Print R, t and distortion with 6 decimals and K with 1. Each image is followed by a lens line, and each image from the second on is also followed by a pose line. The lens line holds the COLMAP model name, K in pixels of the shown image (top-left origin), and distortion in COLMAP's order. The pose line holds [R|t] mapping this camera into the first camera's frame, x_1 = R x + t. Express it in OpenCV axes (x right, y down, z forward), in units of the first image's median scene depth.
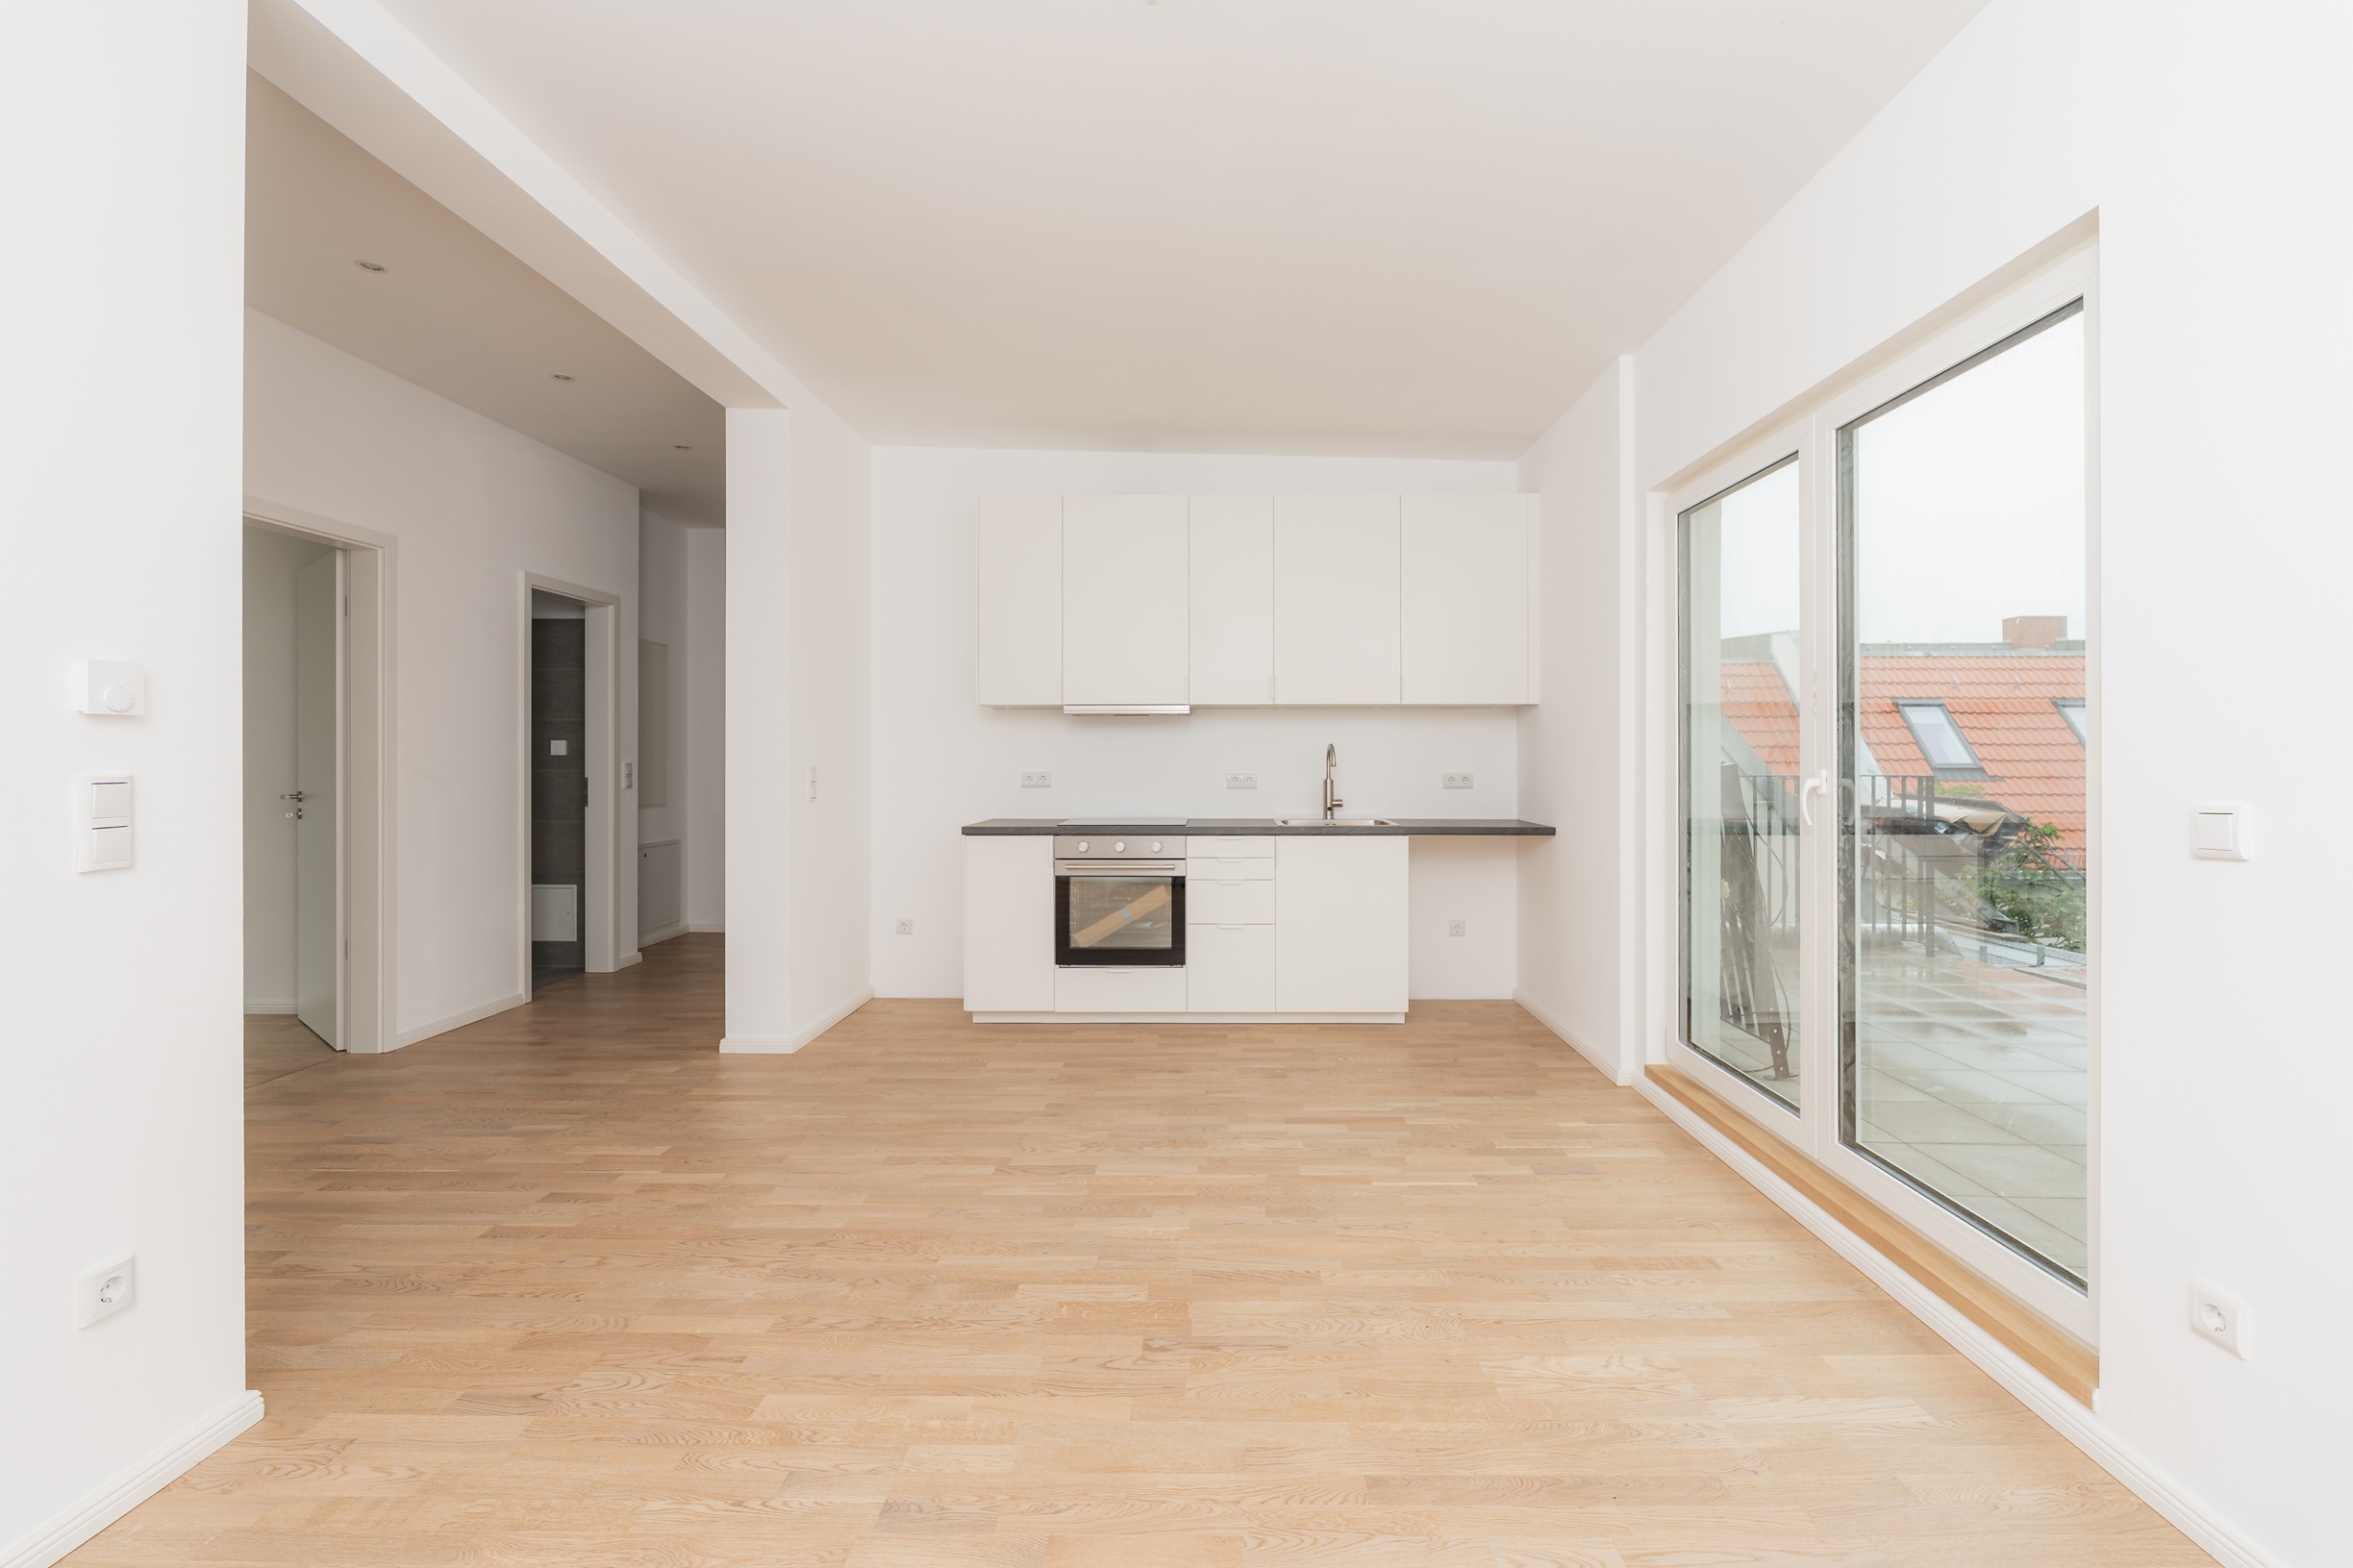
lens RADIAL K [[1048.6, 0, 1179.7], [0, 1048.6, 759.4], [0, 0, 1]] dist [-0.009379, 0.000958]
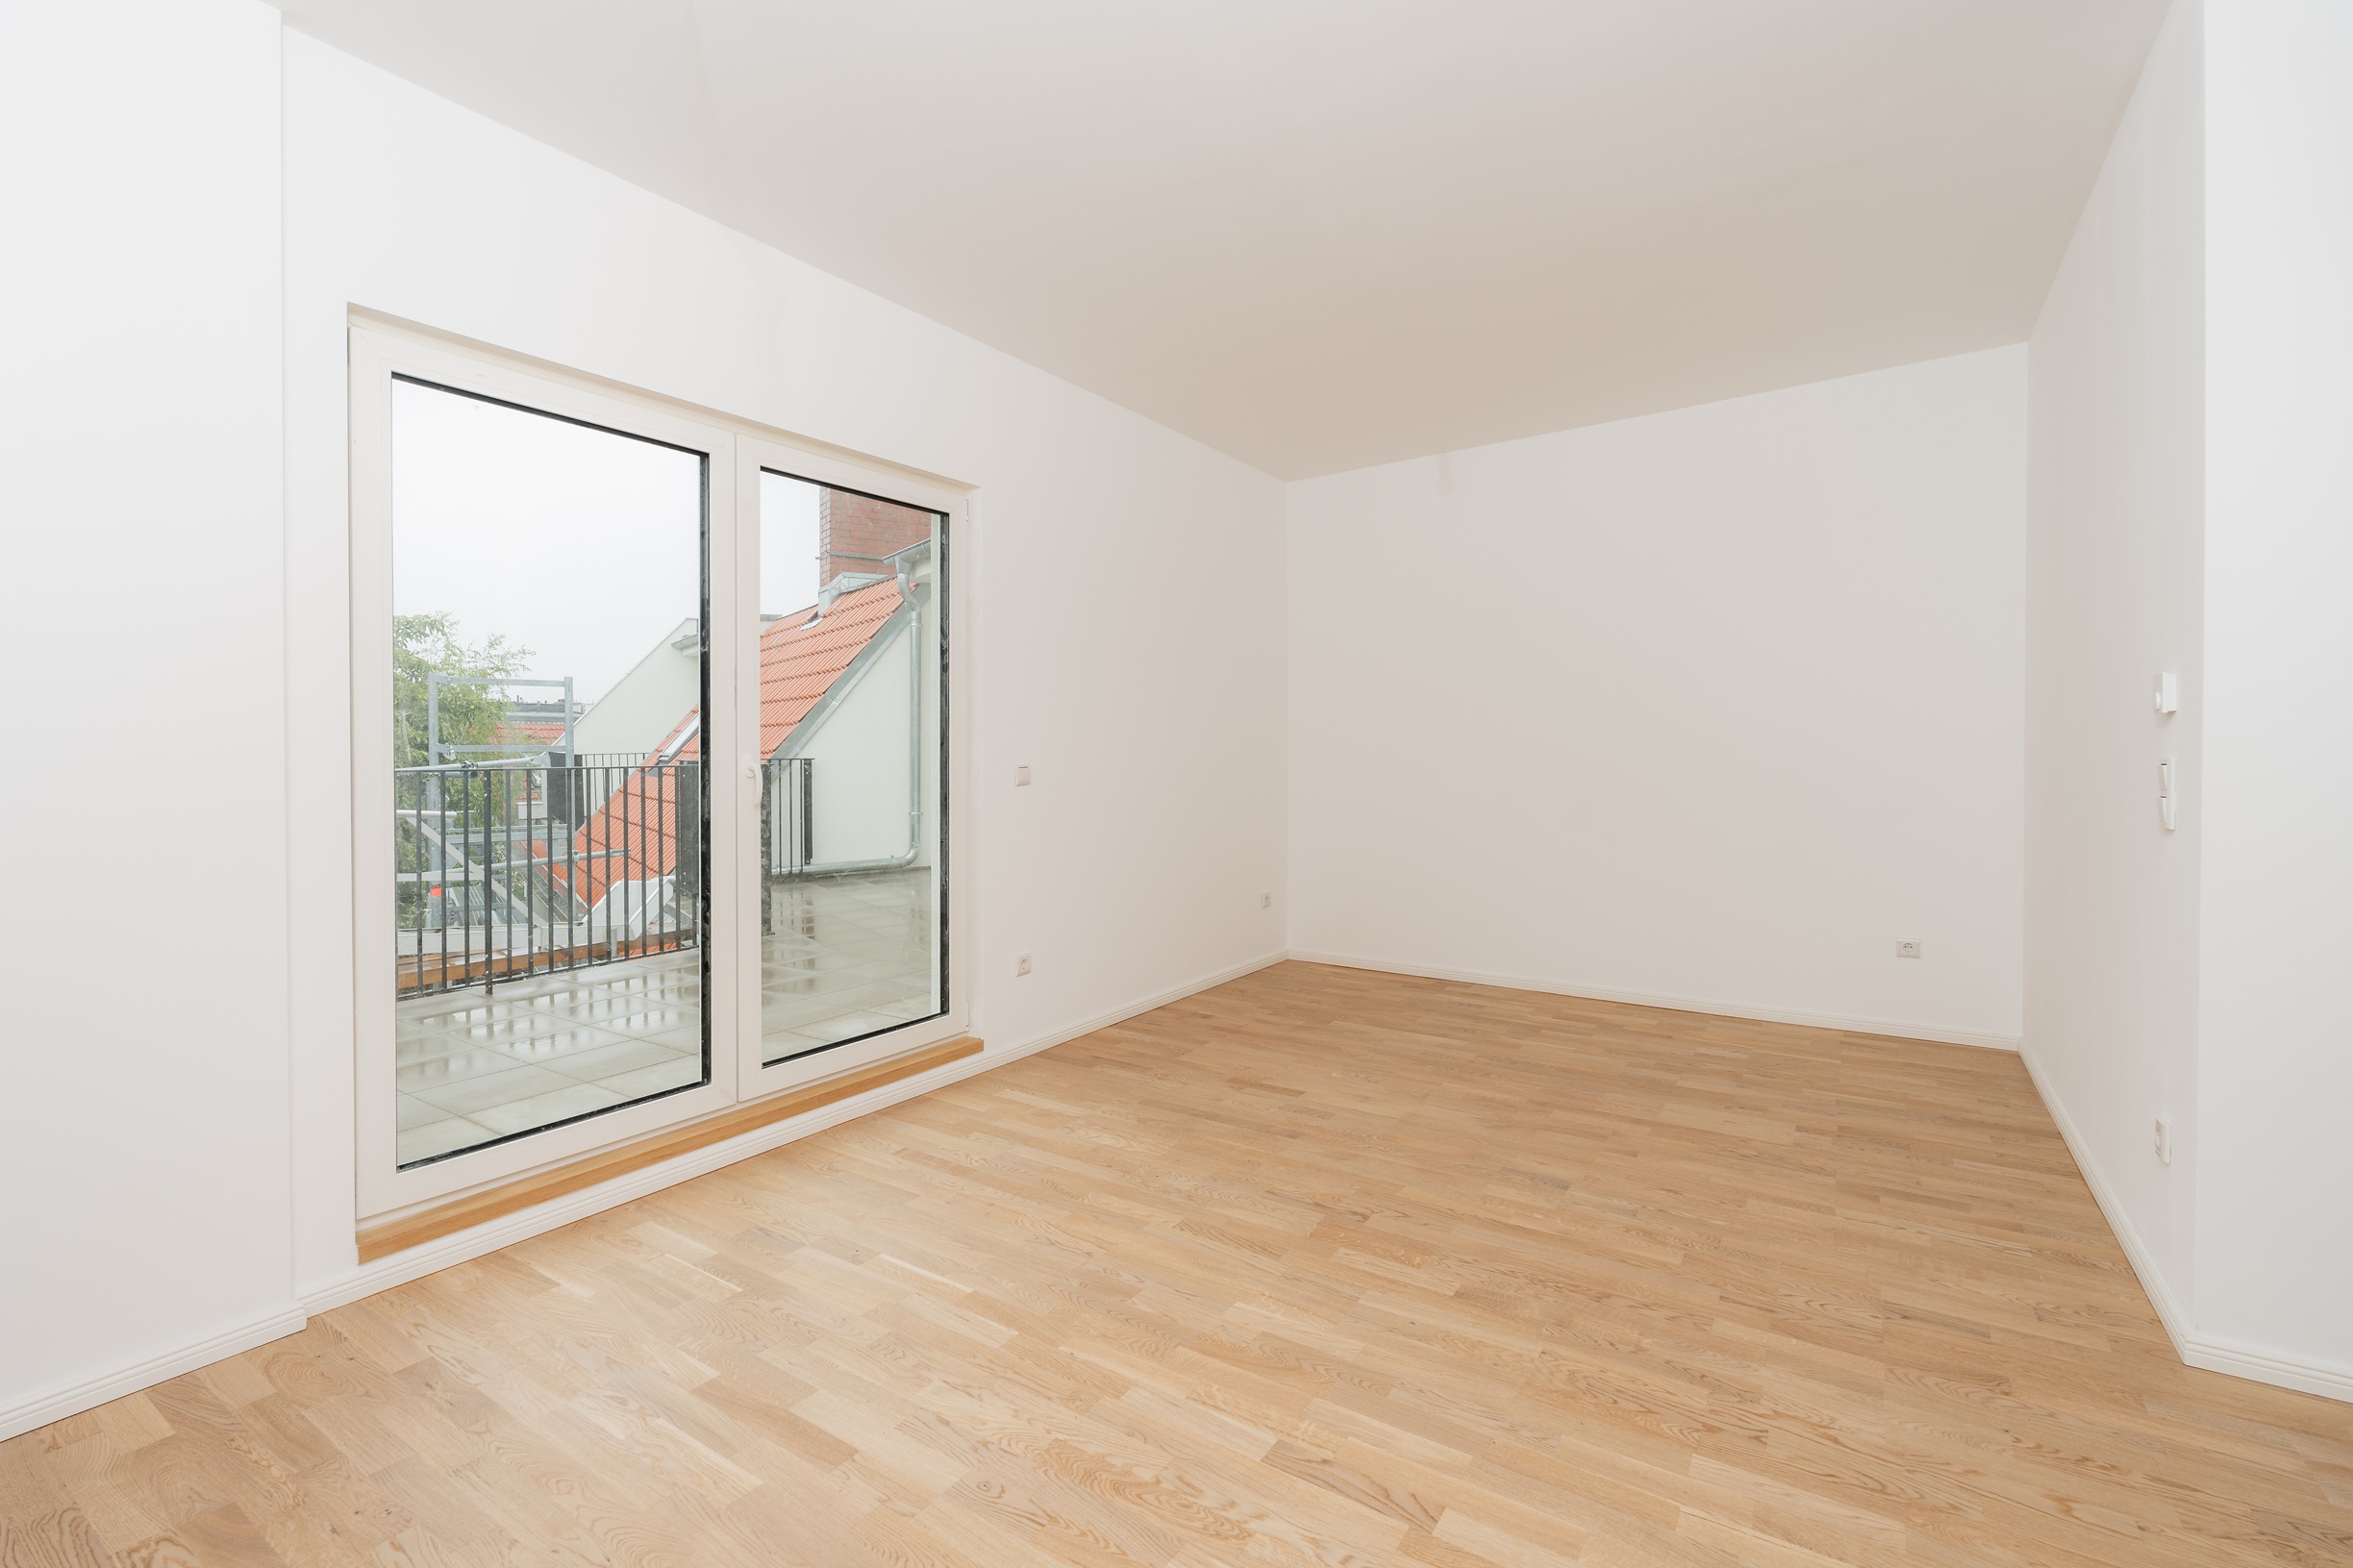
lens RADIAL K [[1048.6, 0, 1179.7], [0, 1048.6, 759.4], [0, 0, 1]] dist [-0.009379, 0.000958]
pose [[-0.859157, -0.006125, 0.511676, -0.424117], [-0.000475, 0.999937, 0.011171, -0.001850], [-0.511712, 0.009355, -0.859106, 1.937431]]
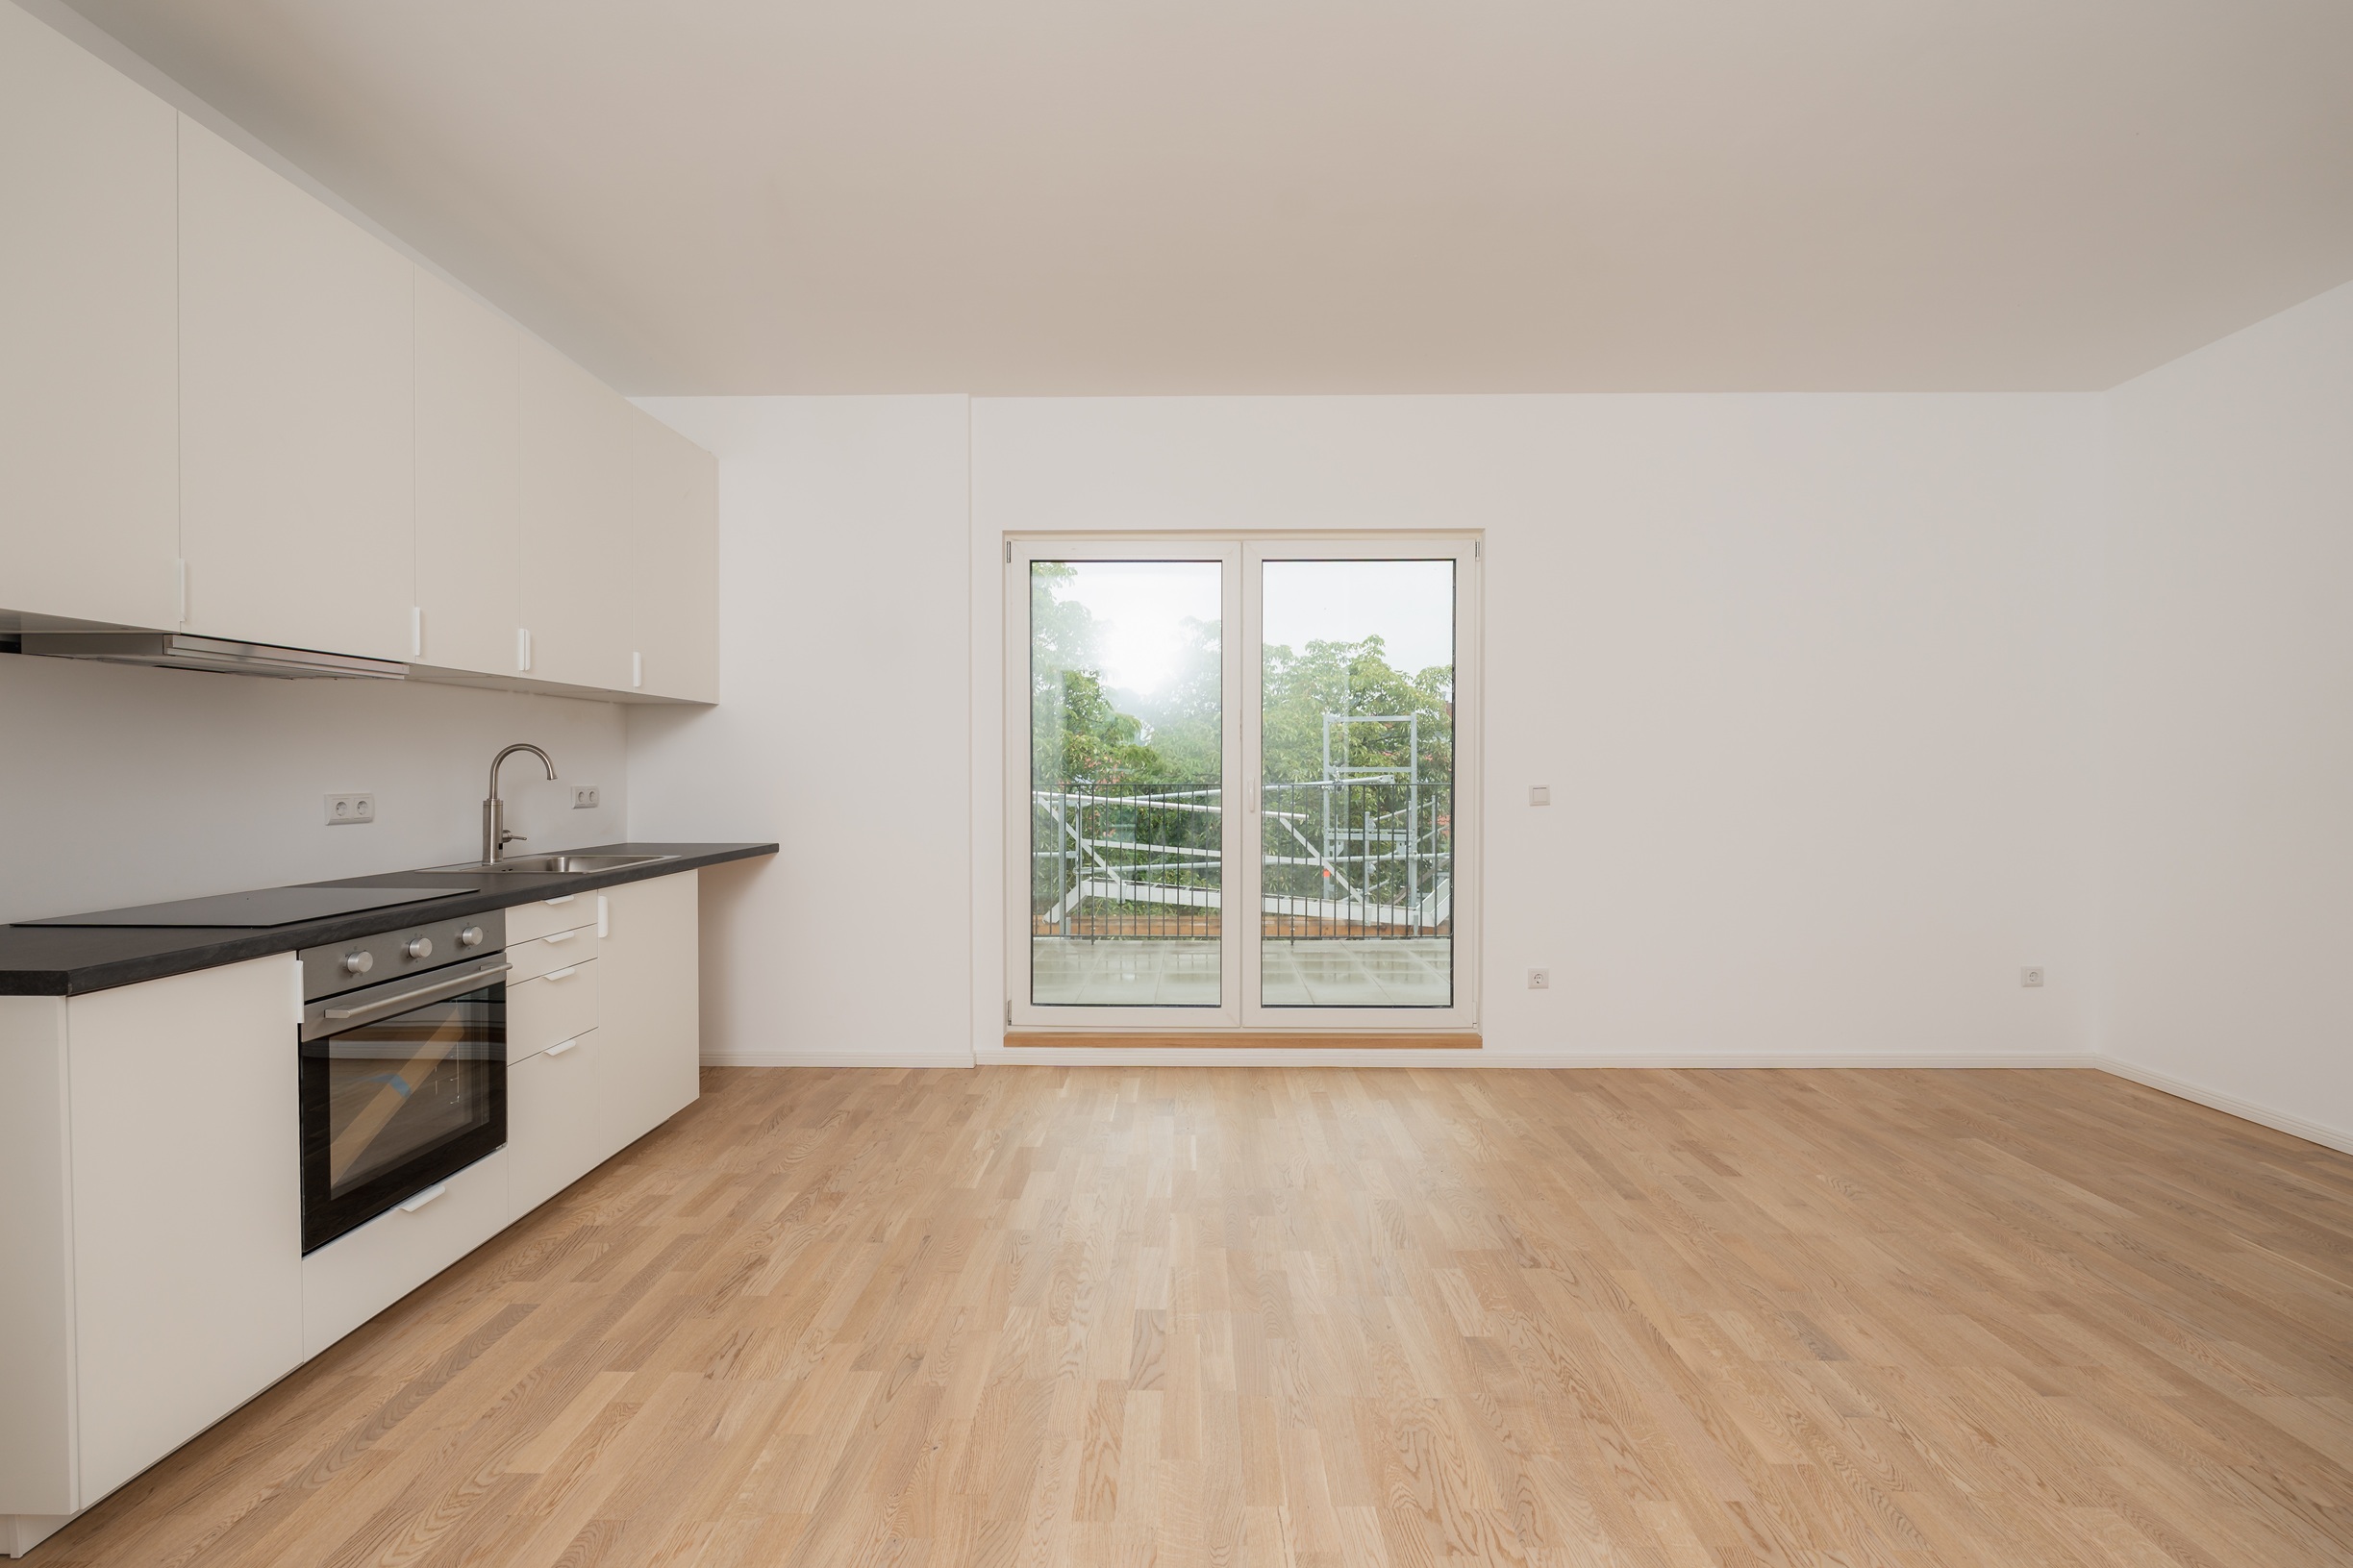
lens RADIAL K [[1048.6, 0, 1179.7], [0, 1048.6, 759.4], [0, 0, 1]] dist [-0.009379, 0.000958]
pose [[-0.023146, 0.008462, 0.999696, -1.073121], [-0.001253, 0.999963, -0.008493, -0.002290], [-0.999731, -0.001449, -0.023134, 1.266990]]
